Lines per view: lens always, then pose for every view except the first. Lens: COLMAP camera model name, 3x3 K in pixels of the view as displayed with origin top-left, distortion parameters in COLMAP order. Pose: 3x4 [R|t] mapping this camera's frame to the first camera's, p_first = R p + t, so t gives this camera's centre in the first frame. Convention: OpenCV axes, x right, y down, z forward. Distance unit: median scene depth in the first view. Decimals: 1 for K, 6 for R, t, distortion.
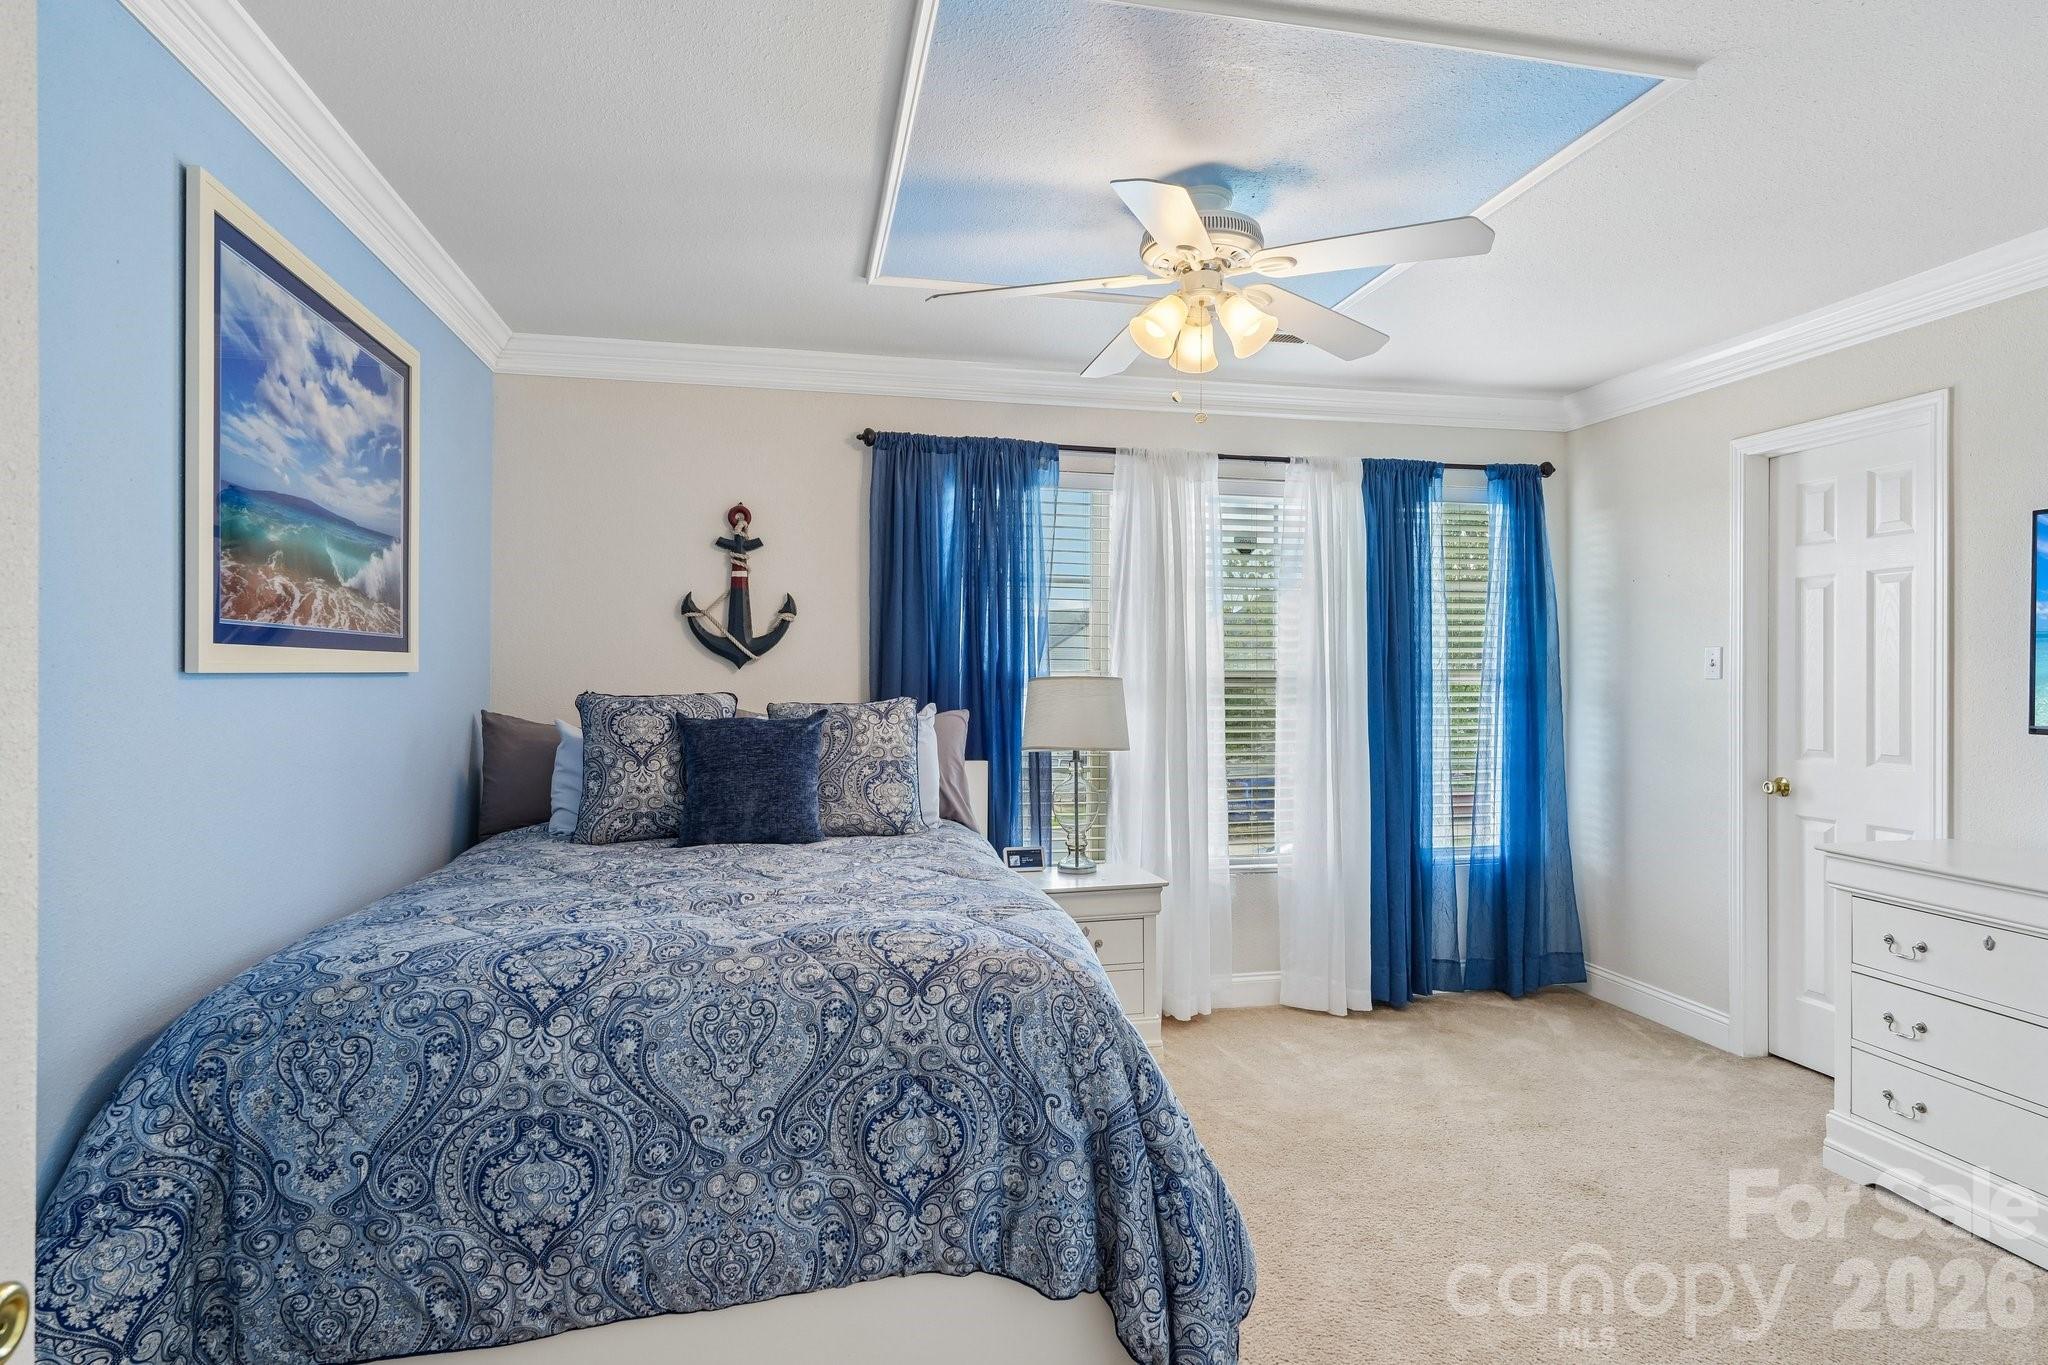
lens RADIAL K [[1064.3, 0, 1025.7], [0, 1064.3, 675.9], [0, 0, 1]] dist [0.001833, 0.000205]
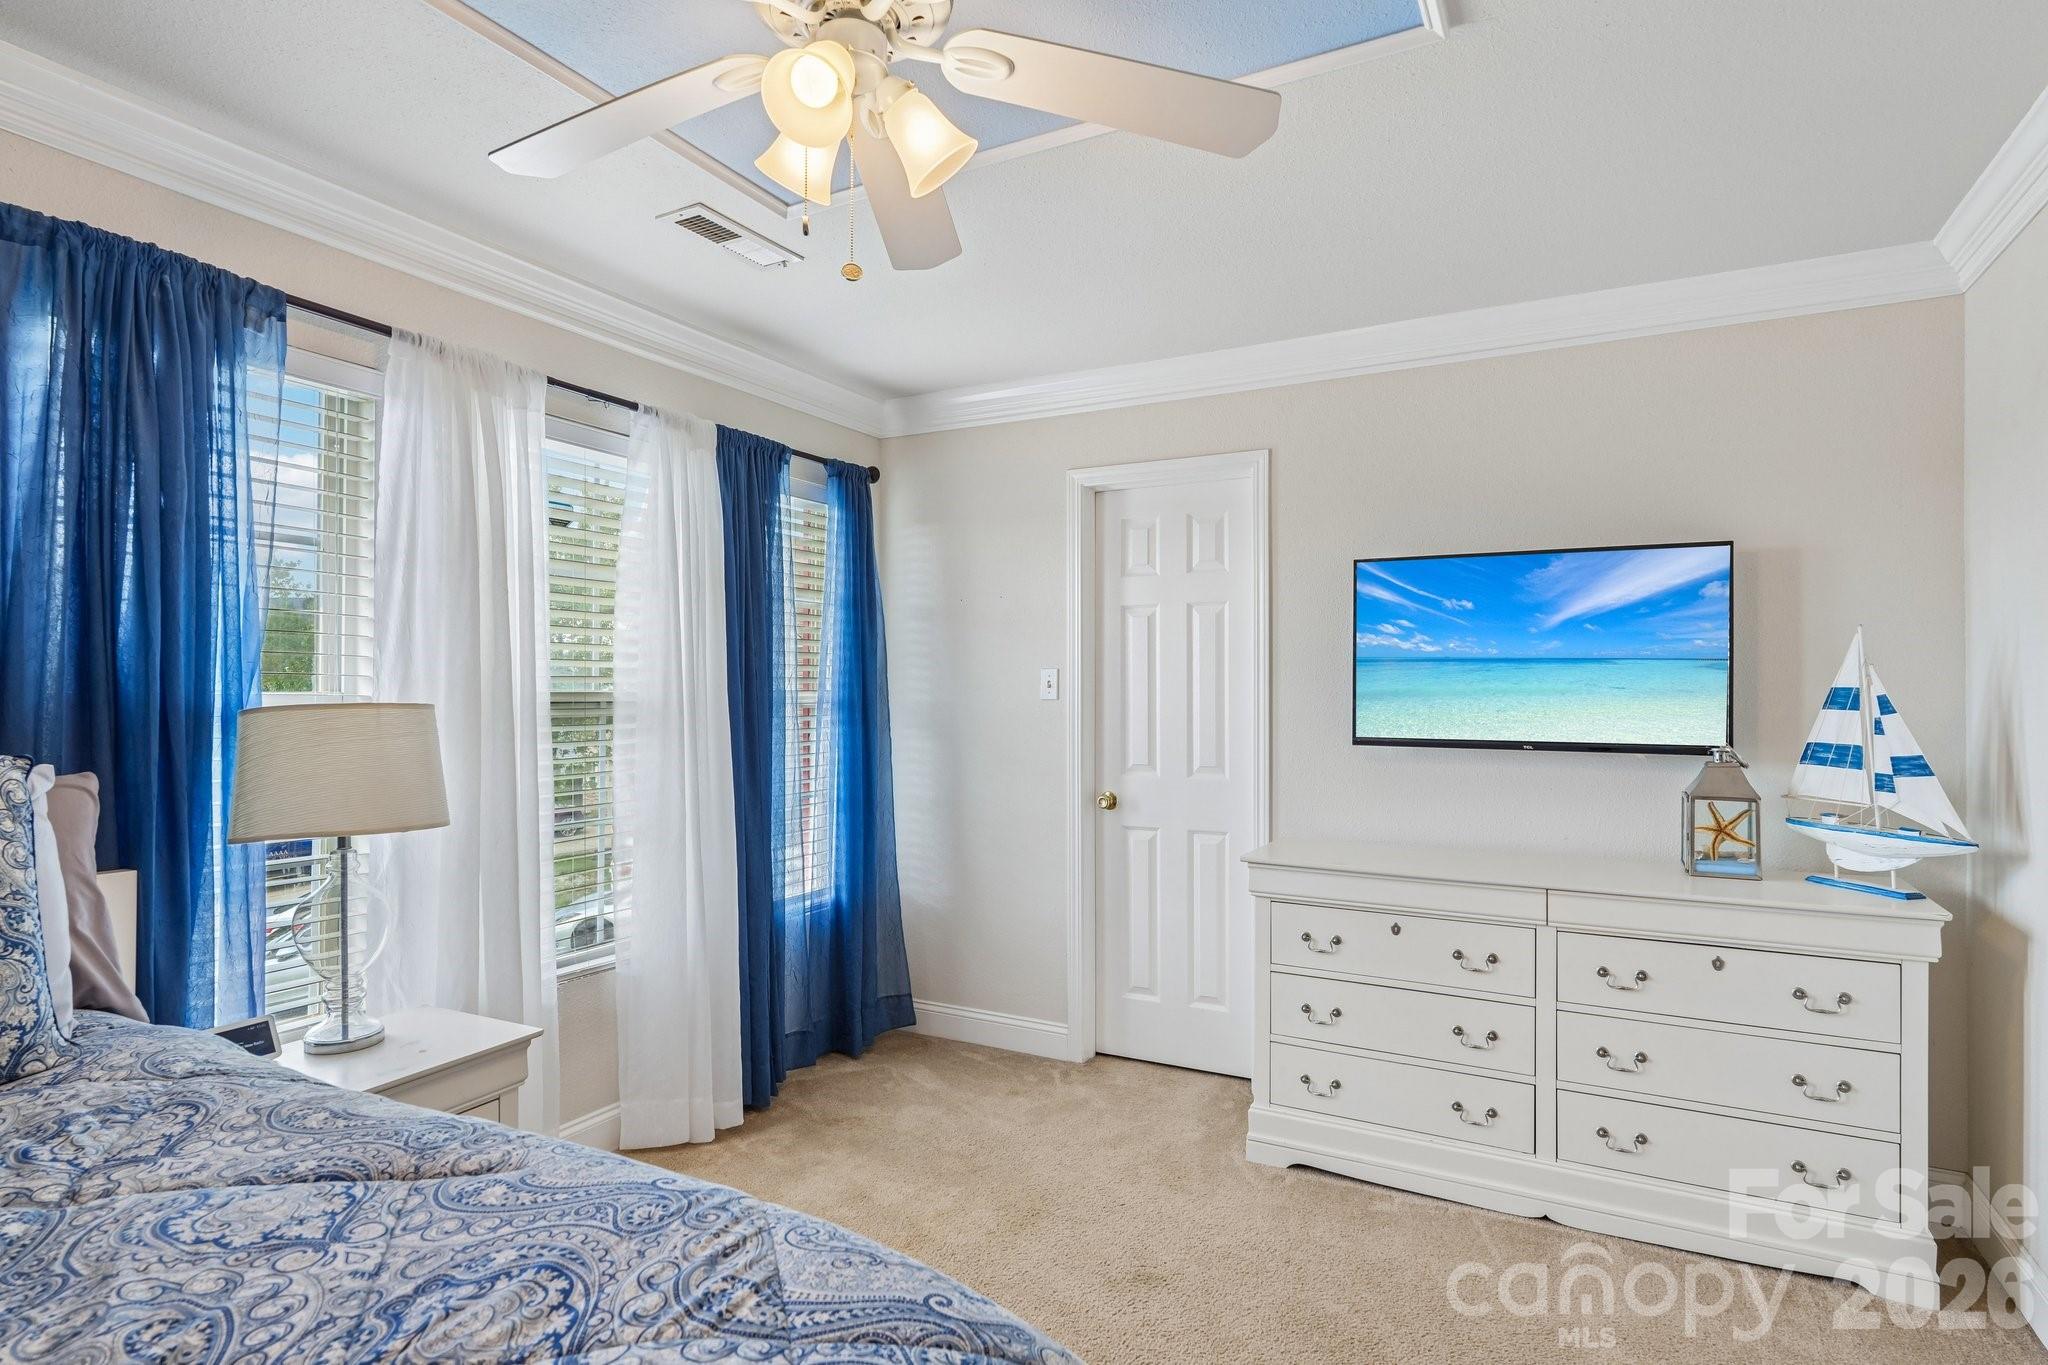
lens RADIAL K [[1064.3, 0, 1021.3], [0, 1064.3, 688.0], [0, 0, 1]] dist [0.001833, 0.000205]
pose [[0.655362, 0.001557, 0.755313, -0.138479], [0.004194, 0.999975, -0.005700, -0.002839], [-0.755303, 0.006904, 0.655339, 0.329378]]
